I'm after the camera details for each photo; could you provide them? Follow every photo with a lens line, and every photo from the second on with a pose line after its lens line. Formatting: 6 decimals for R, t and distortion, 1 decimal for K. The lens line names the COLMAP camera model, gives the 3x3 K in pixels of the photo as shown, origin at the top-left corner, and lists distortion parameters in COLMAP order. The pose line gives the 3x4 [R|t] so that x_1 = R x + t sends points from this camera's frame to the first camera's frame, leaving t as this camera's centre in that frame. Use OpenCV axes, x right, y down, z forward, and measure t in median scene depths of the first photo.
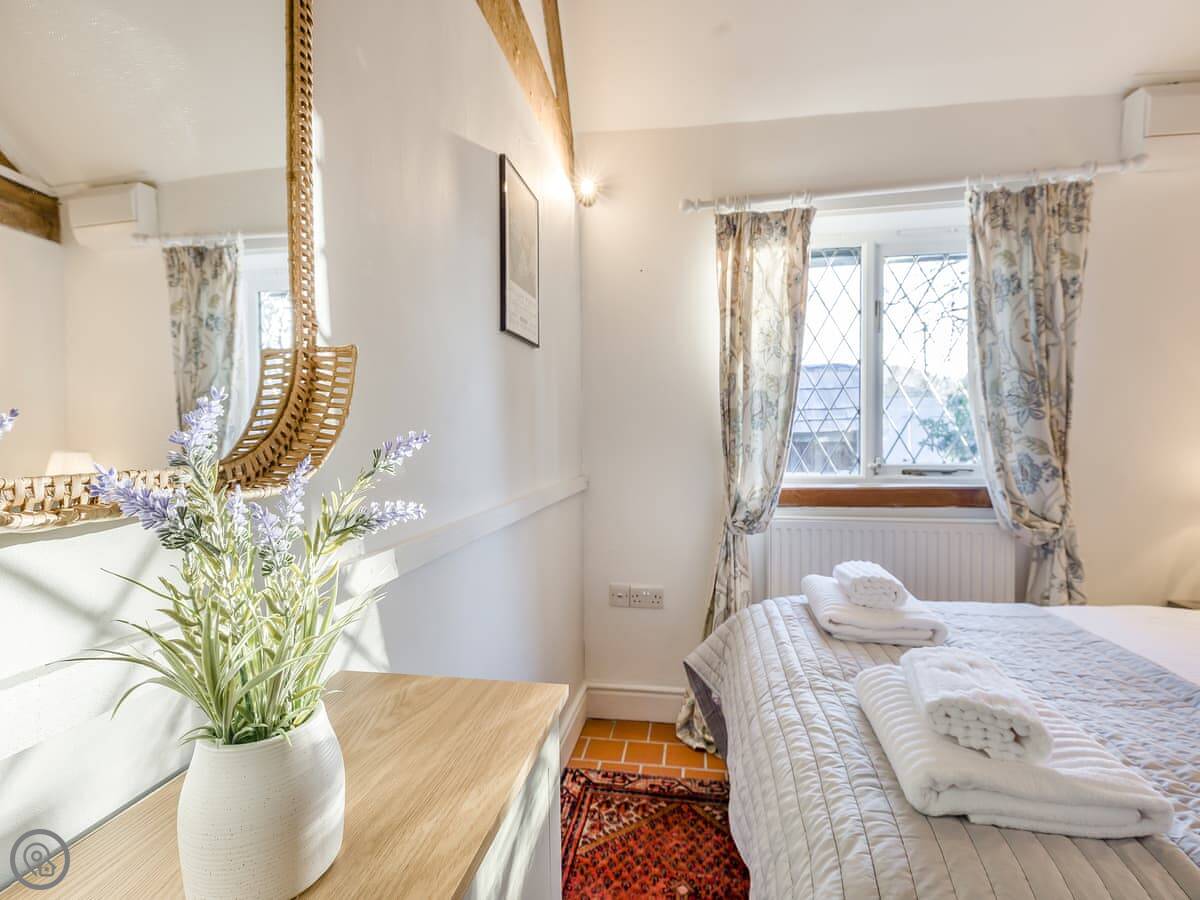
lens RADIAL K [[564.1, 0, 606.7], [0, 564.1, 452.1], [0, 0, 1]] dist [0.006834, -0.000142]
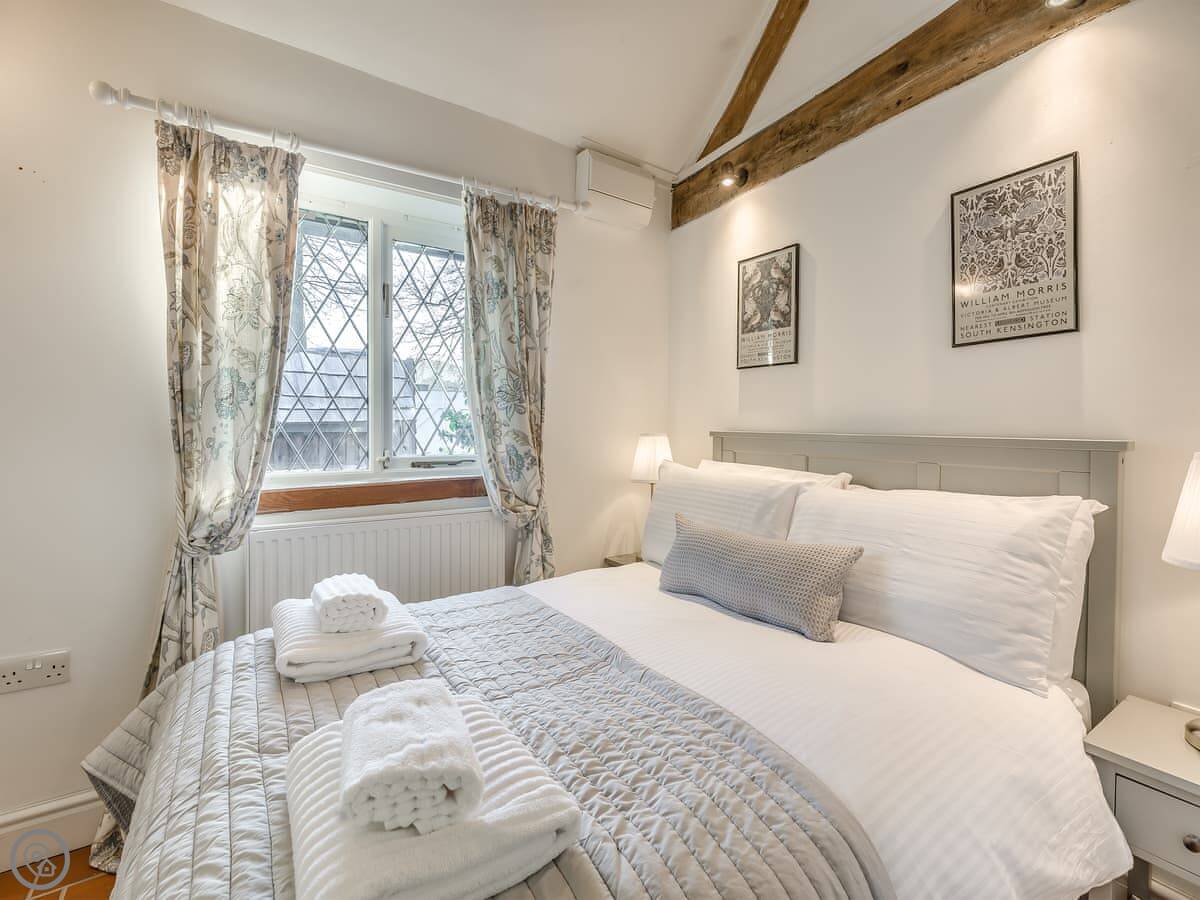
lens RADIAL K [[567.8, 0, 596.9], [0, 567.8, 455.8], [0, 0, 1]] dist [0.002353, -0.000049]
pose [[0.730174, -0.025653, 0.682779, 0.106358], [0.008926, 0.999568, 0.028010, -0.005670], [-0.683203, -0.014357, 0.730088, 0.080717]]
